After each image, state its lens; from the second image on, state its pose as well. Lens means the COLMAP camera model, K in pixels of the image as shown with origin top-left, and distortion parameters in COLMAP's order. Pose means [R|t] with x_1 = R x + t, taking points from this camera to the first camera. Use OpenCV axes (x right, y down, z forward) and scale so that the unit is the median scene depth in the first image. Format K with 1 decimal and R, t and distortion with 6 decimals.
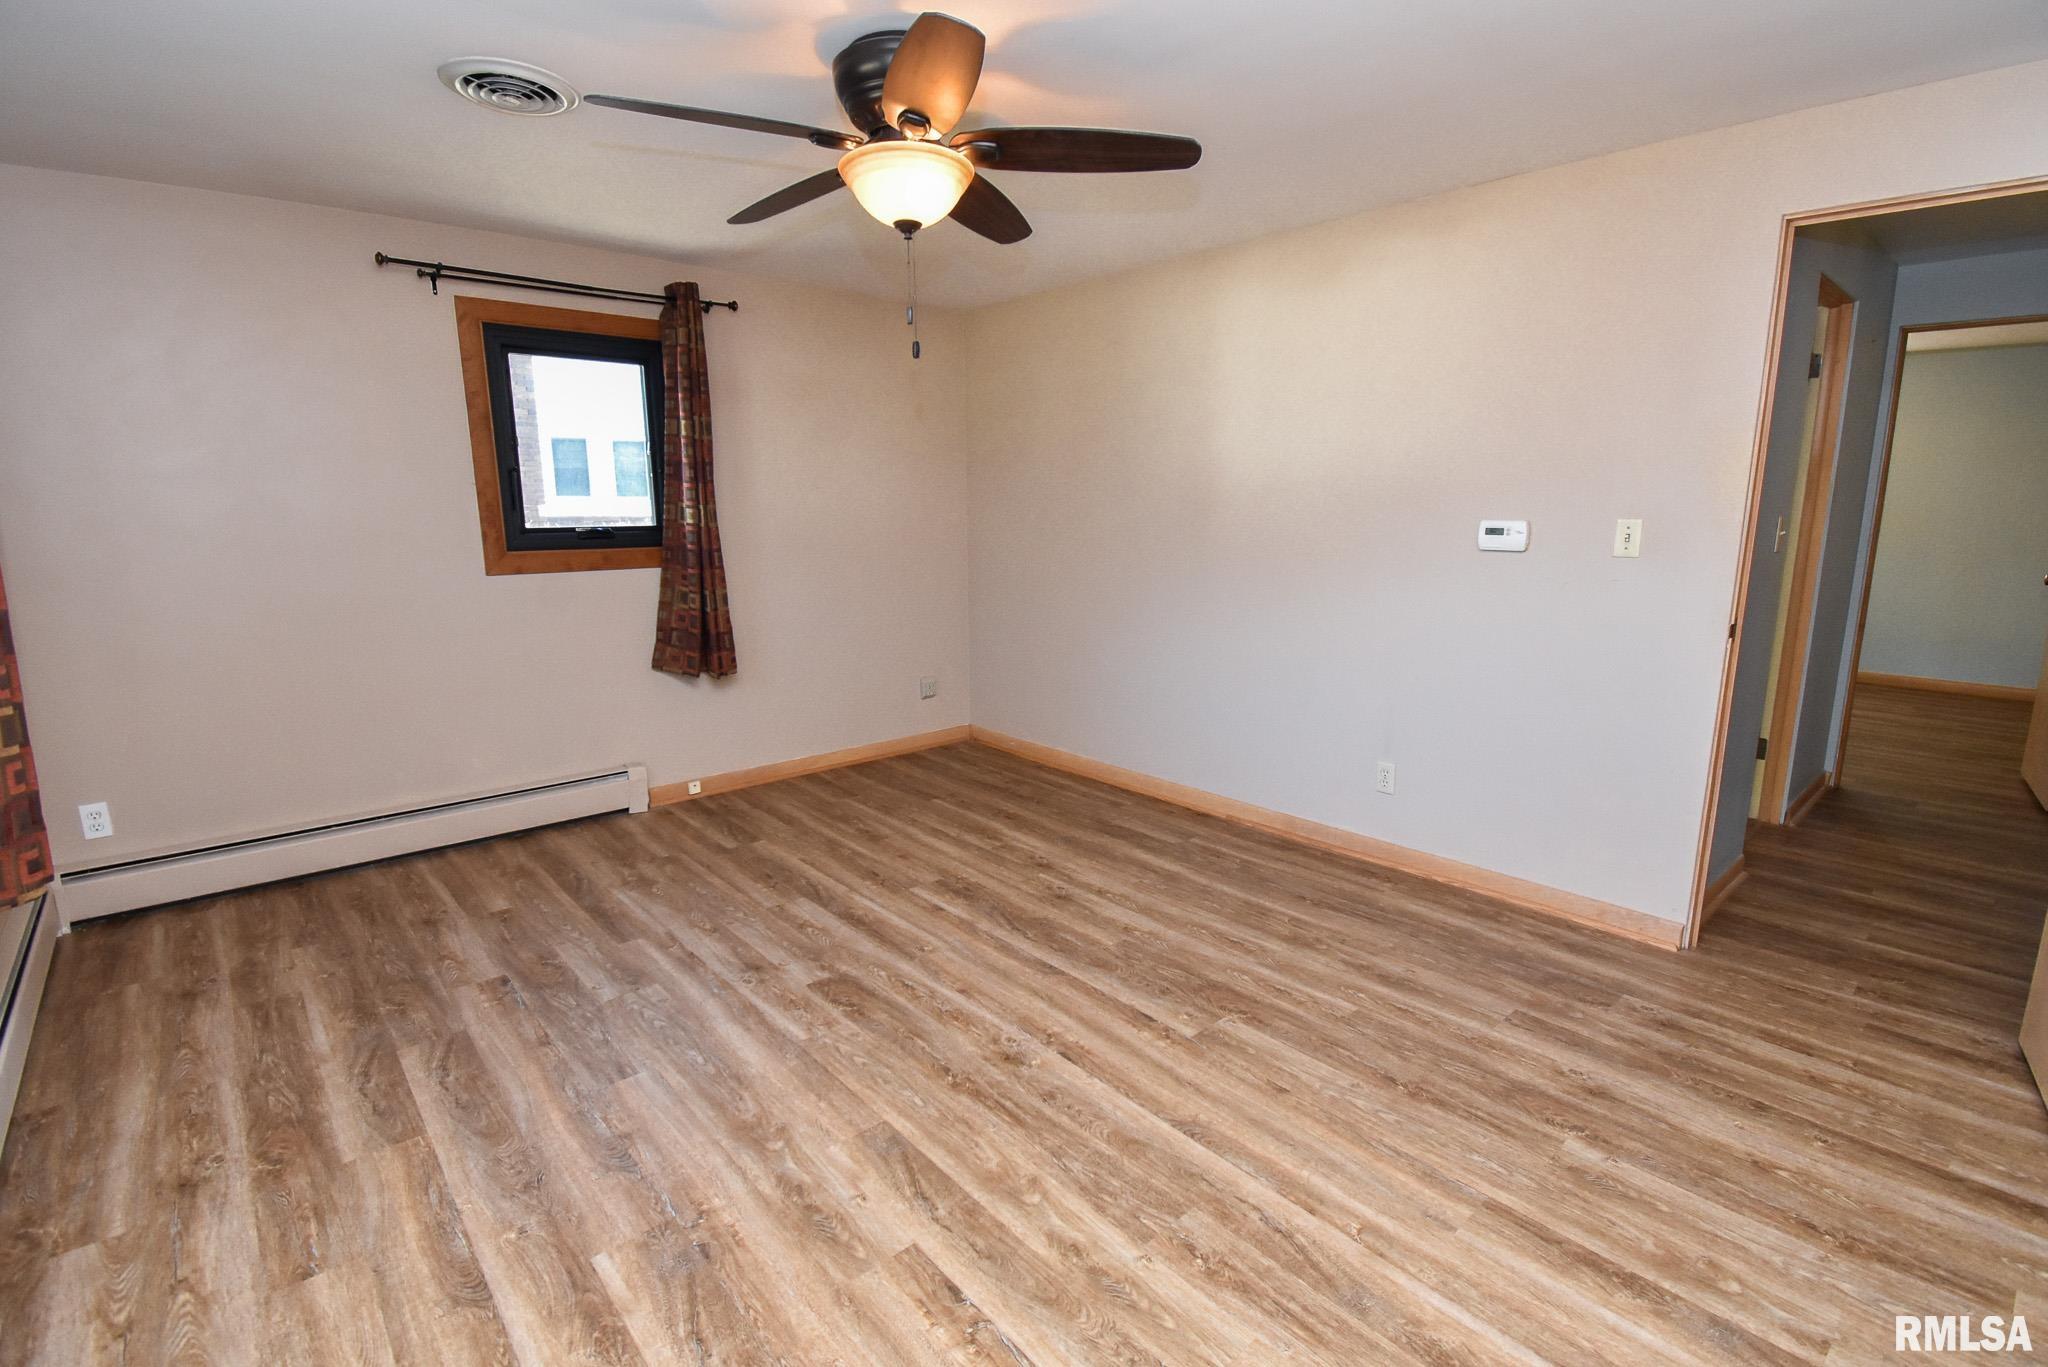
lens RADIAL K [[923.9, 0, 1021.6], [0, 923.9, 679.8], [0, 0, 1]] dist [0.023678, -0.027186]
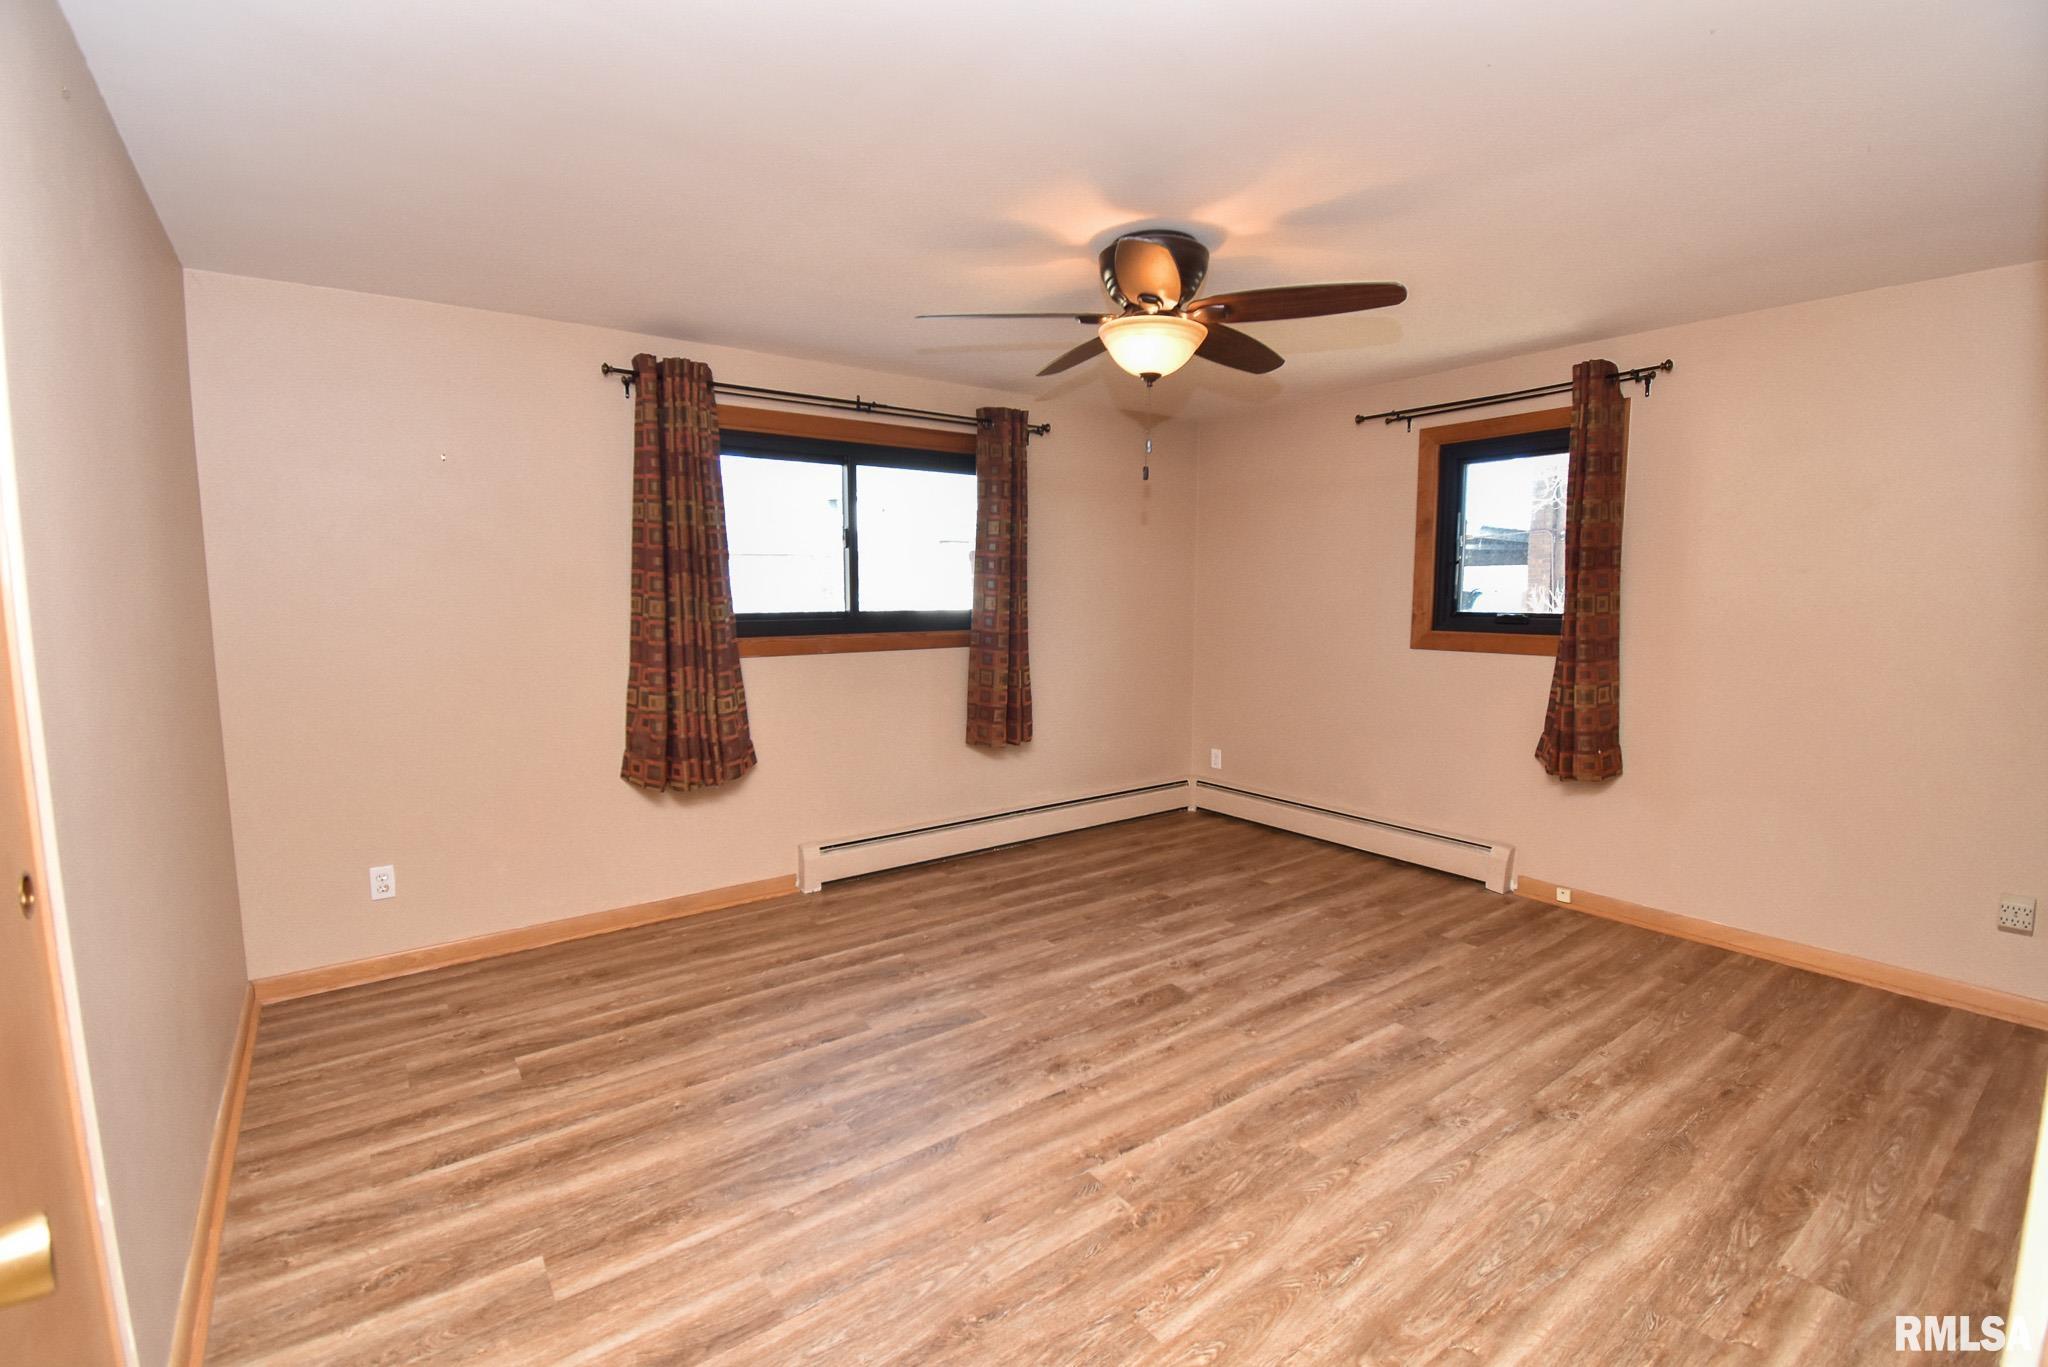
lens RADIAL K [[925.1, 0, 1049.4], [0, 925.1, 681.6], [0, 0, 1]] dist [0.024902, -0.028935]
pose [[-0.071536, 0.105972, -0.991793, 0.916549], [-0.183497, 0.975971, 0.117517, -0.167680], [0.980414, 0.190397, -0.050372, 0.798056]]
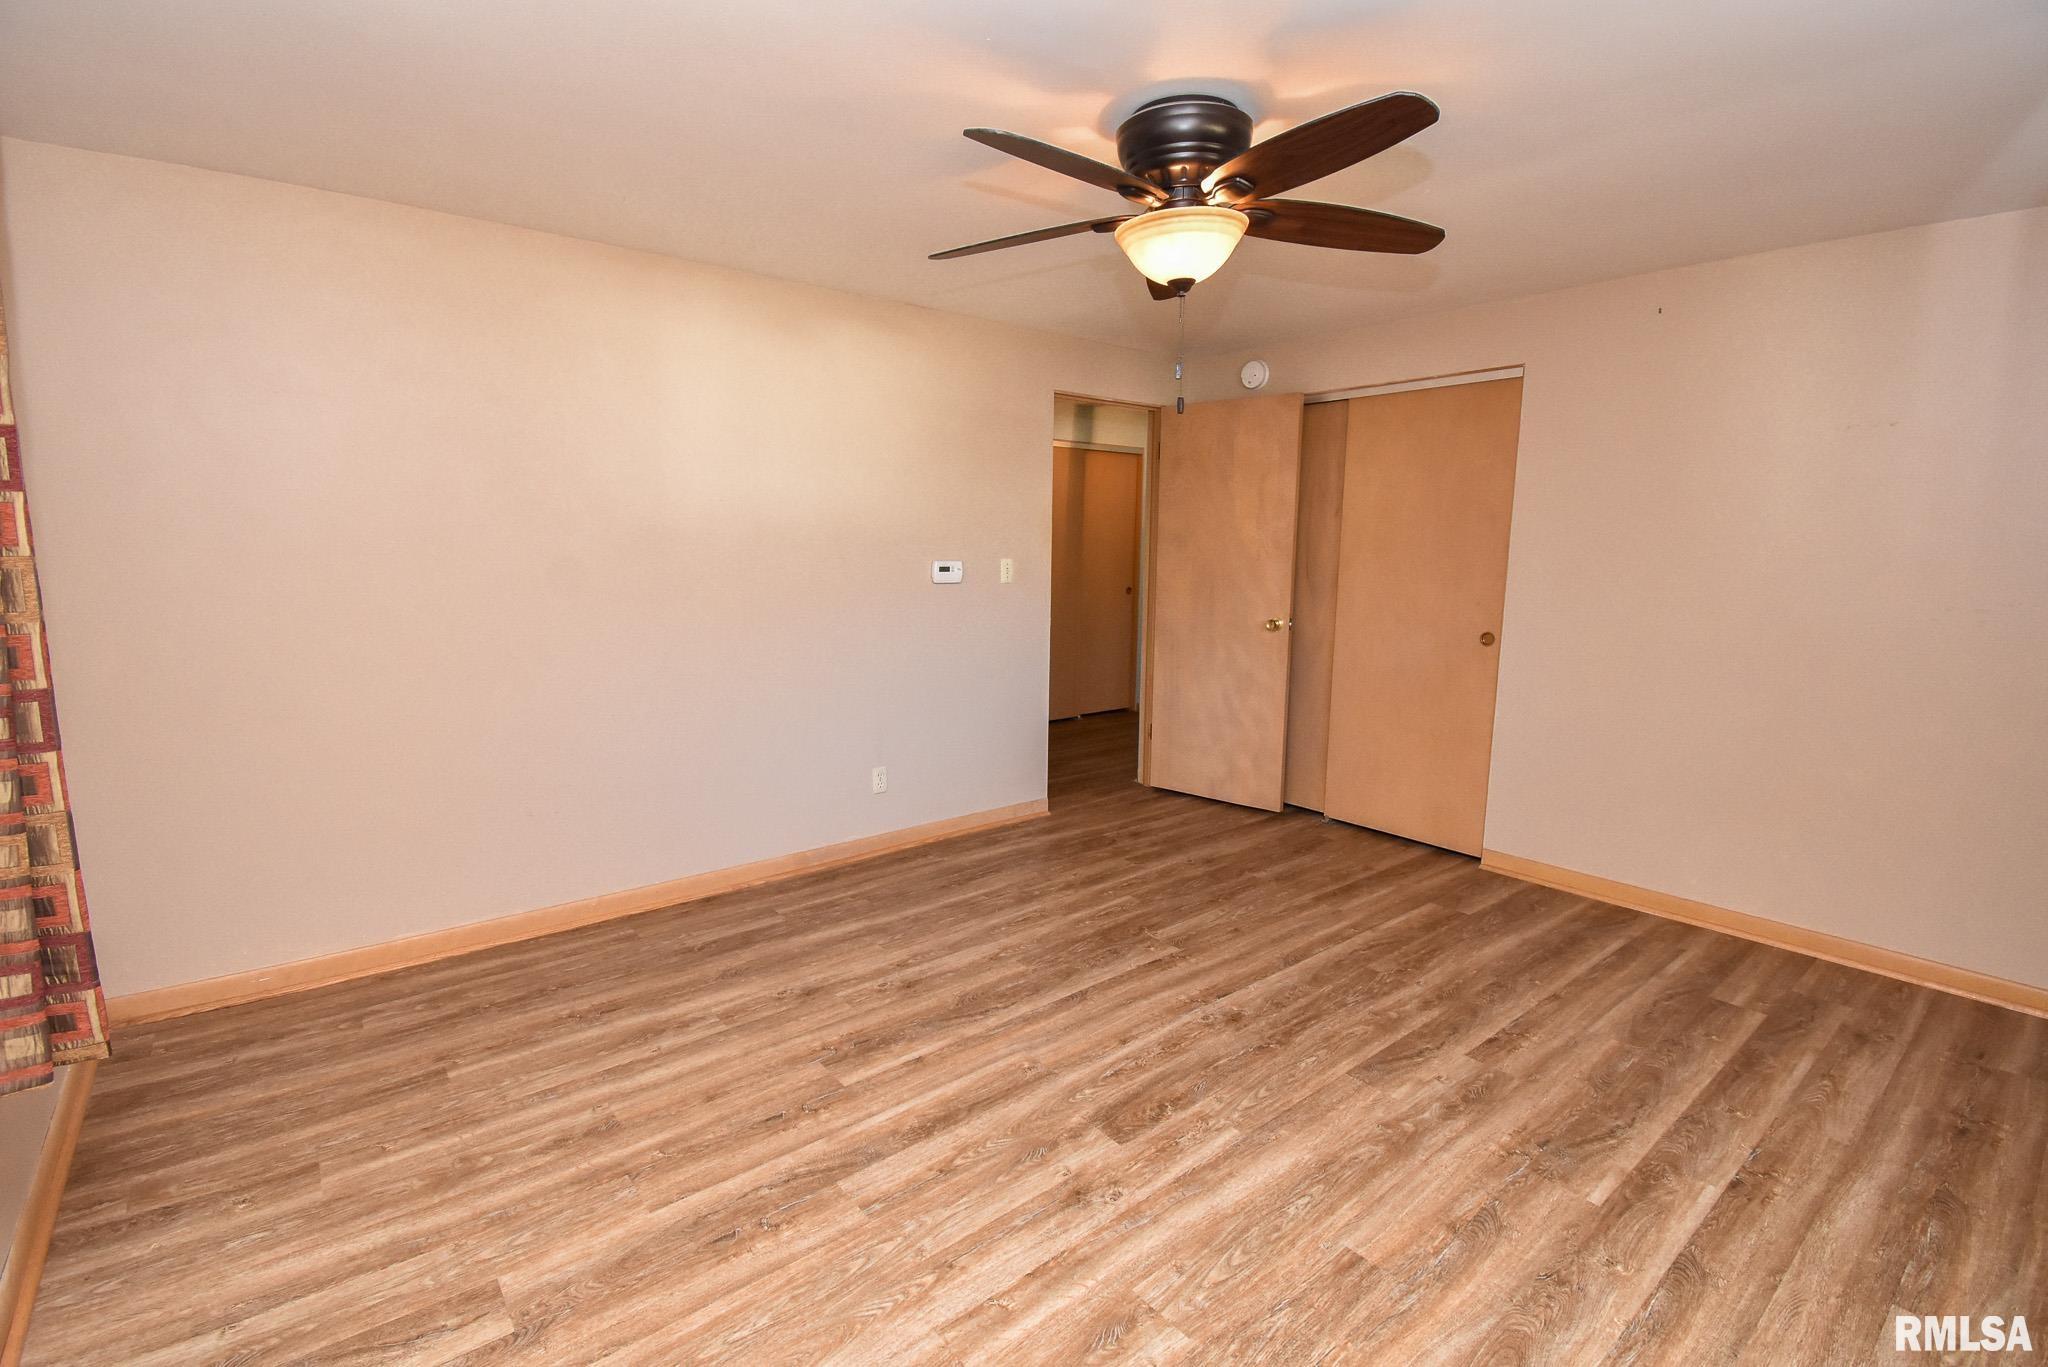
lens RADIAL K [[912.2, 0, 1028.2], [0, 912.2, 680.4], [0, 0, 1]] dist [0.024121, -0.026124]
pose [[0.050313, -0.148264, 0.987667, -0.935979], [0.176355, 0.974699, 0.137333, -0.185452], [-0.983040, 0.167271, 0.075187, 0.917041]]
